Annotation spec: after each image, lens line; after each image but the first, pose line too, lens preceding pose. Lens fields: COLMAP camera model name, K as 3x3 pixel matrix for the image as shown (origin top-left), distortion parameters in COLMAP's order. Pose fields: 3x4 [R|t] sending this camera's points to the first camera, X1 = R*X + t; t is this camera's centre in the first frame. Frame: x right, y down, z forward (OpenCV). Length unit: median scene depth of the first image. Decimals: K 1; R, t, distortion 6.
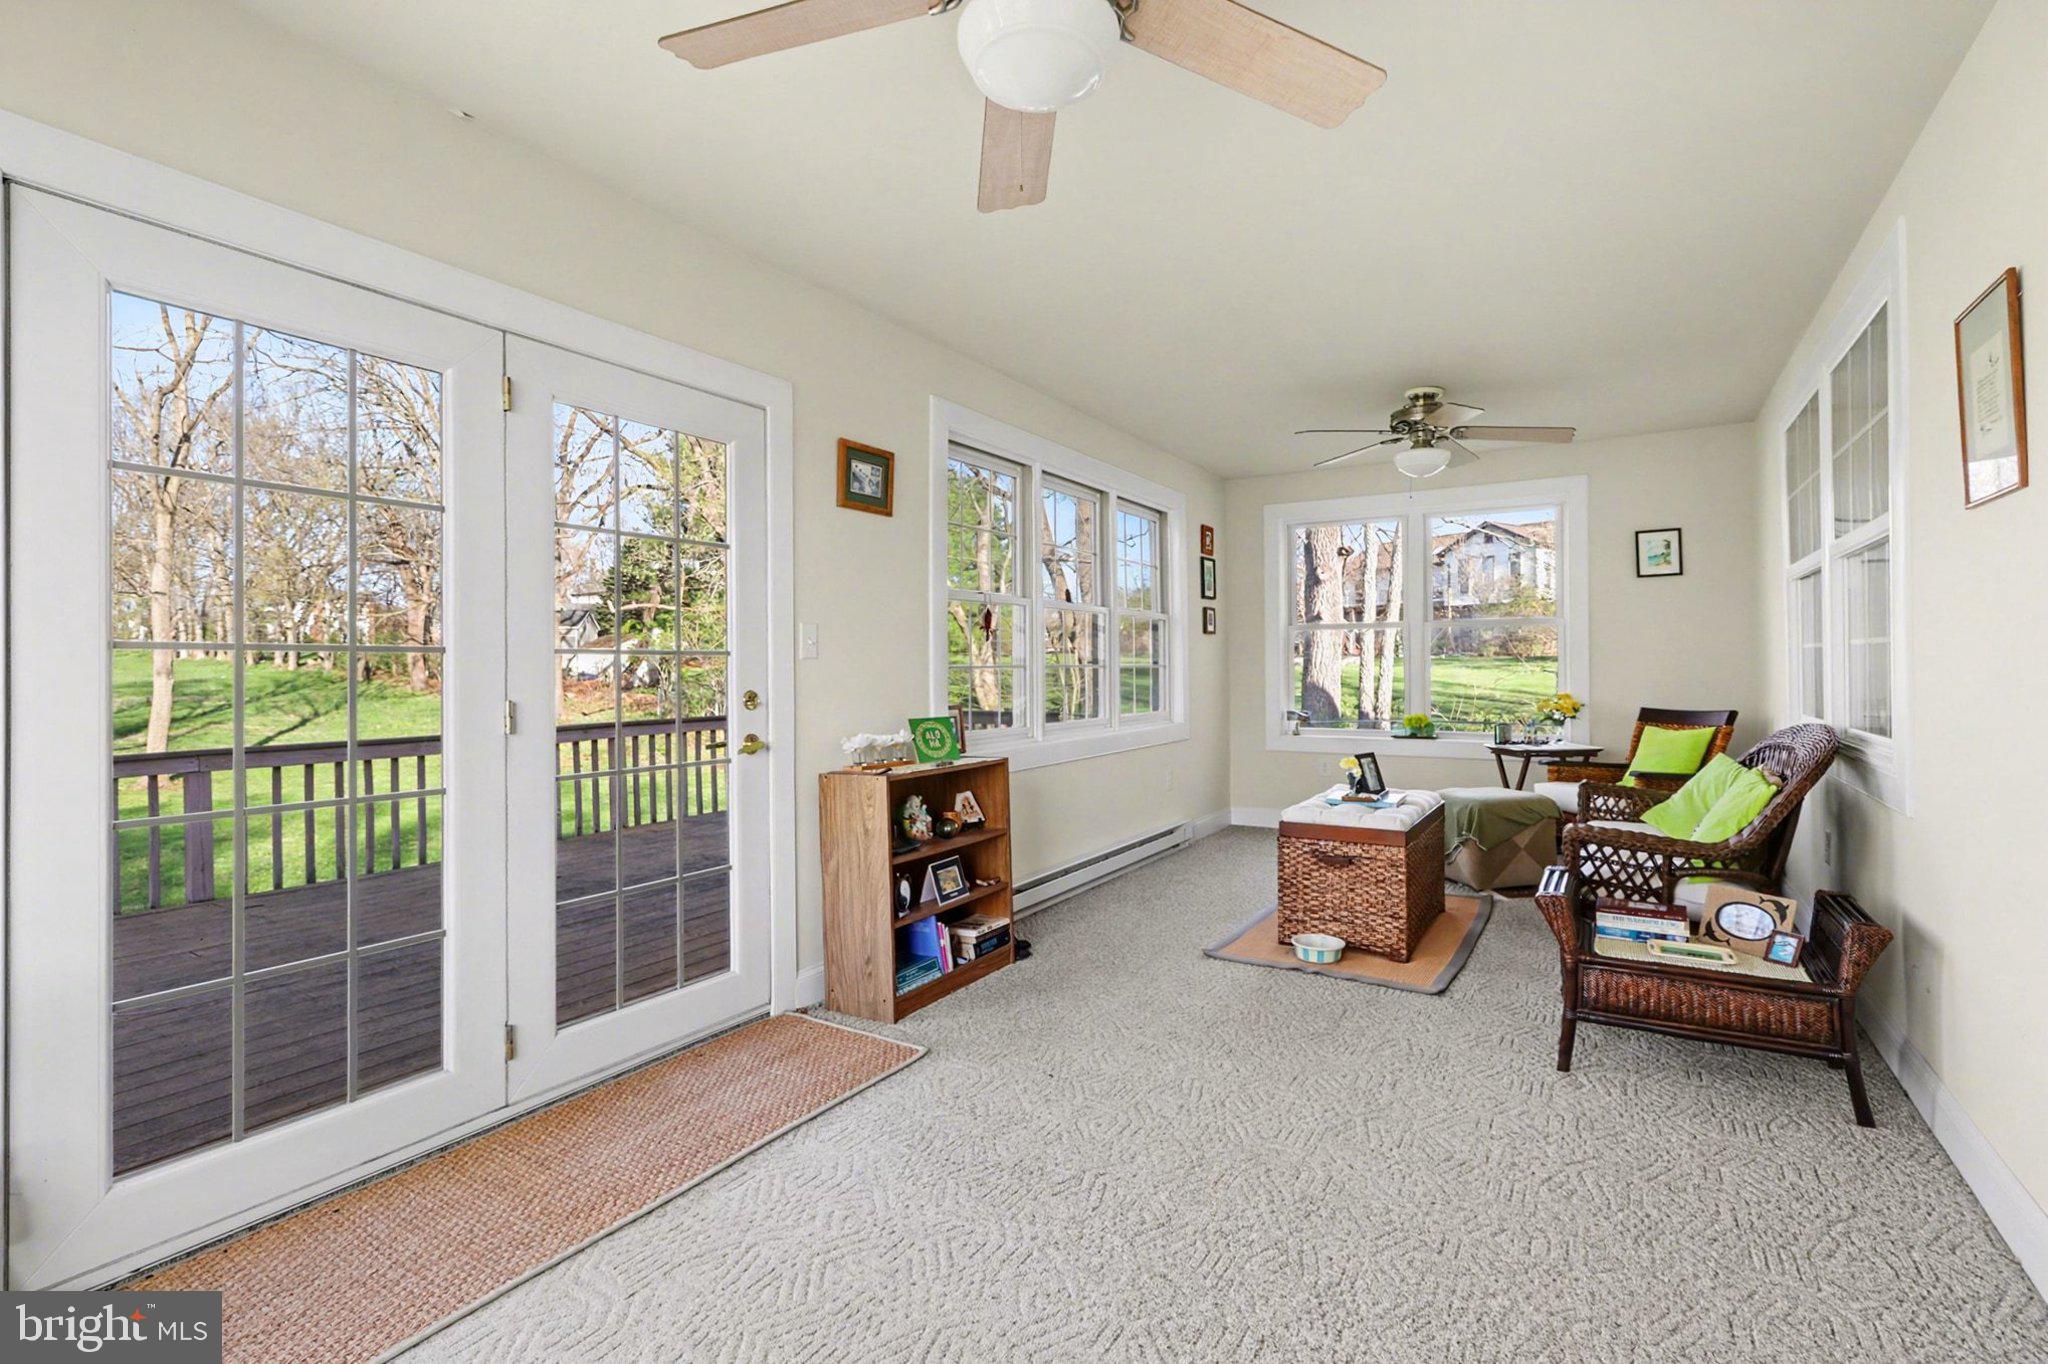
lens RADIAL K [[918.7, 0, 1014.4], [0, 918.7, 672.7], [0, 0, 1]] dist [-0.032711, 0.015607]
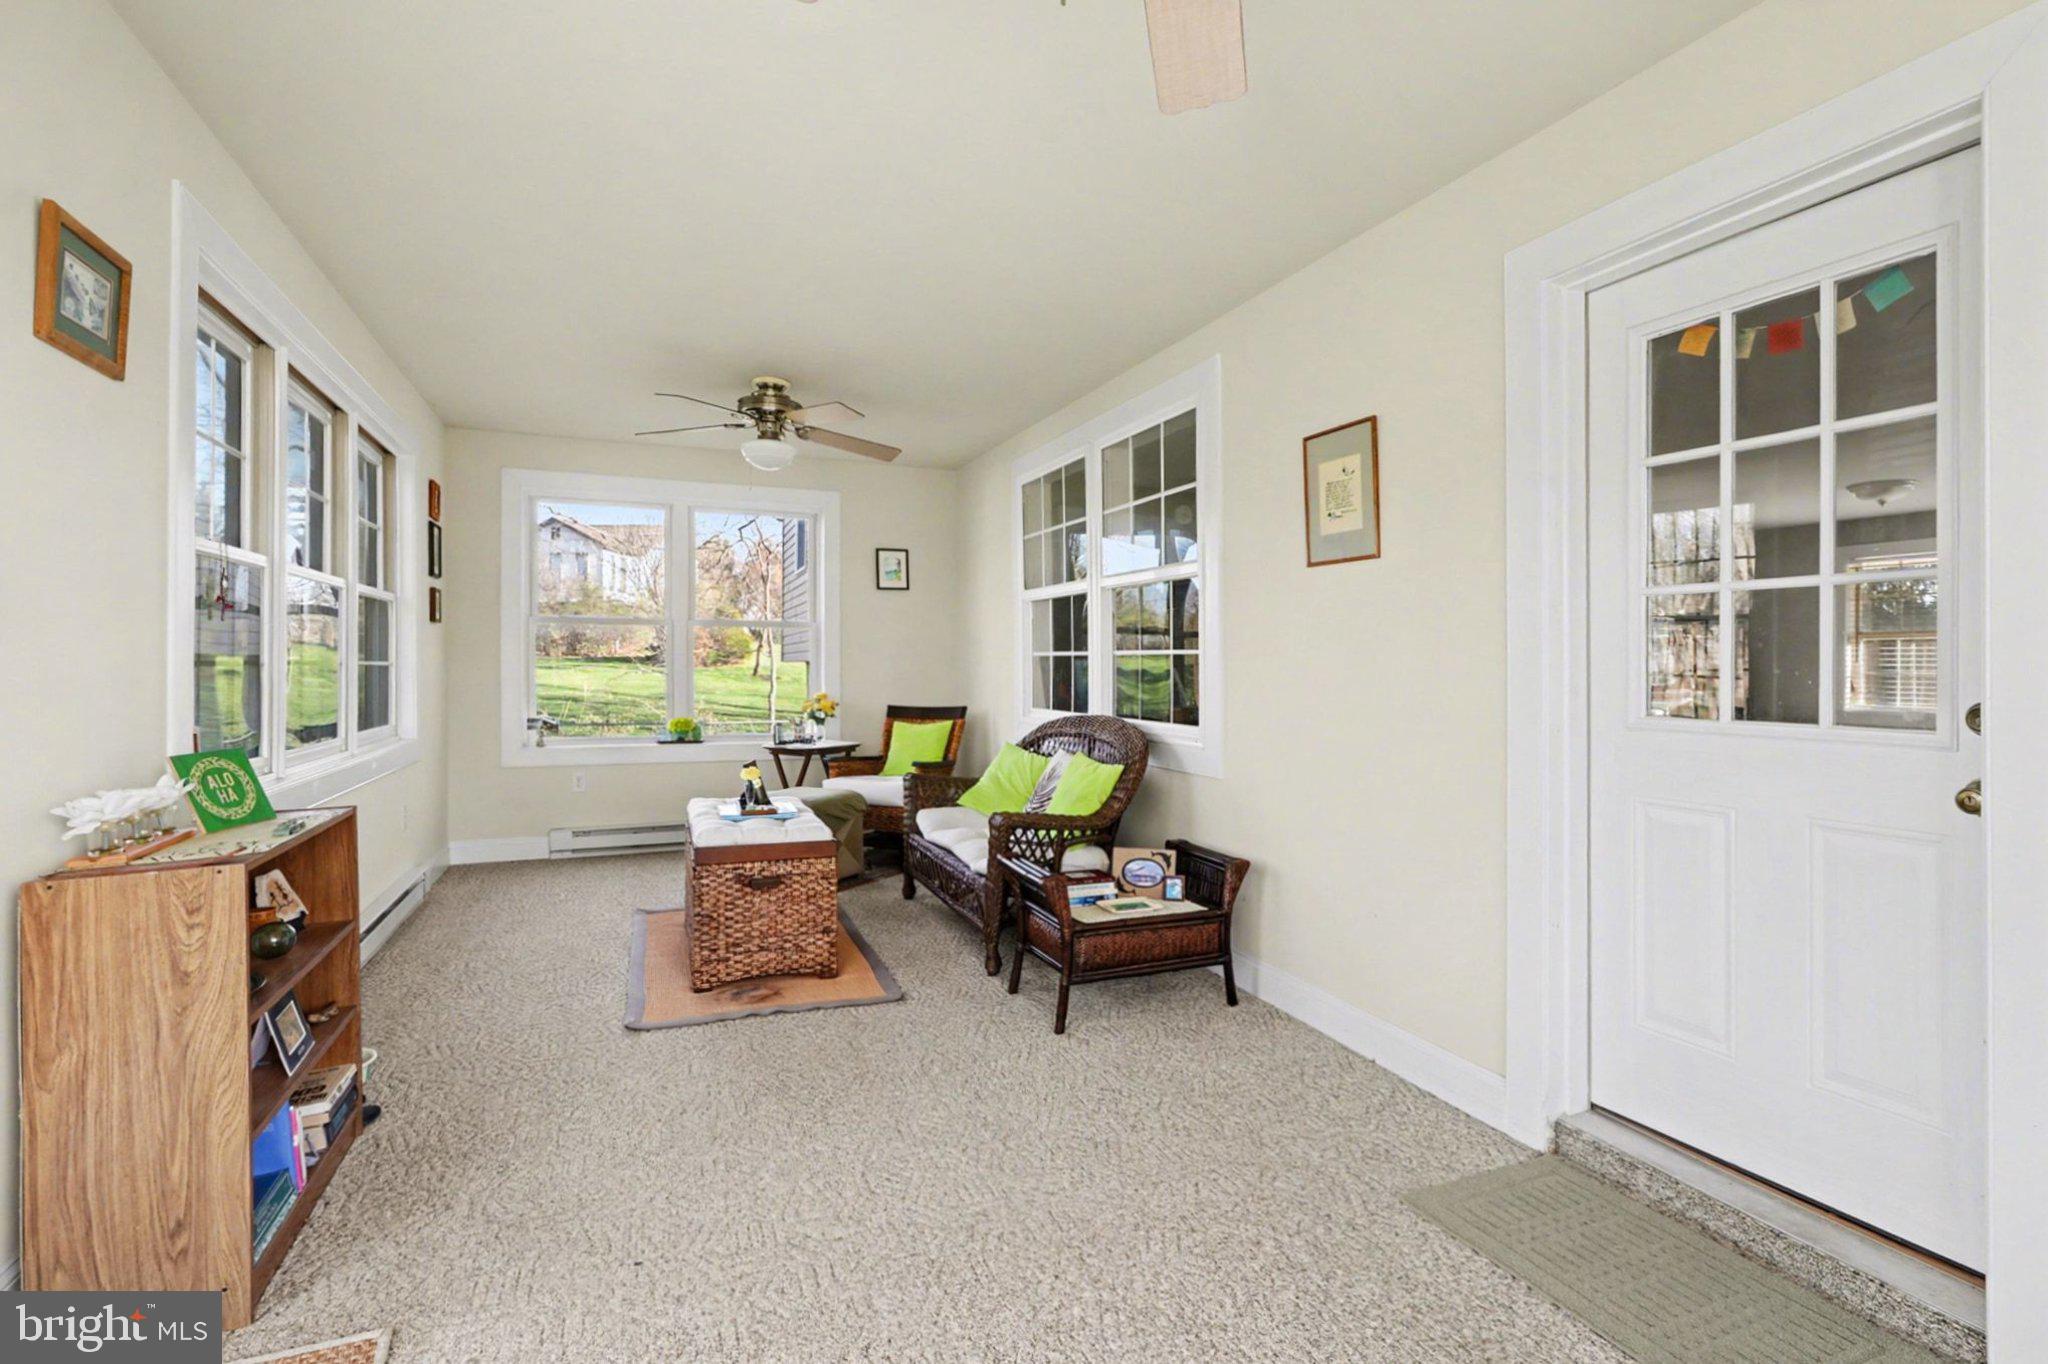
lens RADIAL K [[956.4, 0, 1033.0], [0, 956.4, 669.6], [0, 0, 1]] dist [-0.029472, 0.018651]
pose [[0.594464, 0.006757, 0.804094, -0.264024], [-0.004733, 0.999977, -0.004904, -0.001362], [-0.804108, -0.000890, 0.594482, 0.245304]]
